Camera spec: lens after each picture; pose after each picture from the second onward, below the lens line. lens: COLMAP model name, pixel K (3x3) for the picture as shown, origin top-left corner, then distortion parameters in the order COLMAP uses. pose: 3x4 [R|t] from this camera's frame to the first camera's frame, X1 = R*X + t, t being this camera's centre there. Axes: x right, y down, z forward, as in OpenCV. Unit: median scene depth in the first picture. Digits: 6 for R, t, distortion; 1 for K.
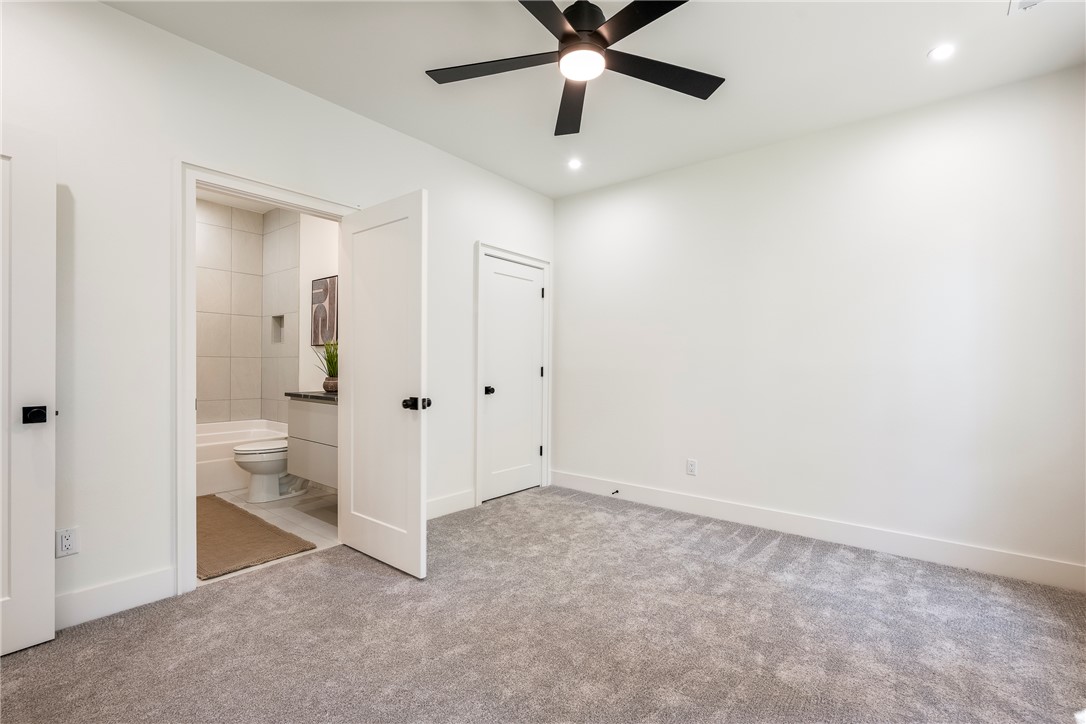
lens RADIAL K [[491.3, 0, 535.3], [0, 491.3, 367.0], [0, 0, 1]] dist [0.000401, 0.000550]
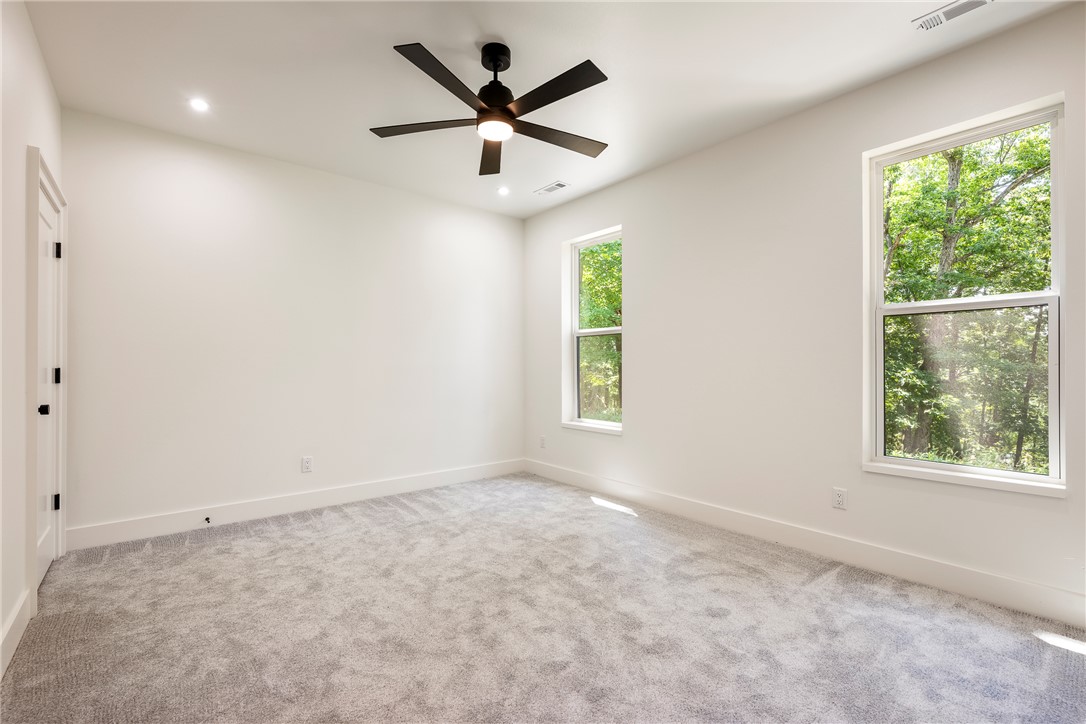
lens RADIAL K [[491.3, 0, 542.2], [0, 491.3, 363.4], [0, 0, 1]] dist [0.000401, 0.000550]
pose [[0.183225, -0.002185, 0.983069, -0.702143], [0.004315, 0.999990, 0.001418, -0.003771], [-0.983062, 0.003982, 0.183232, 0.404536]]
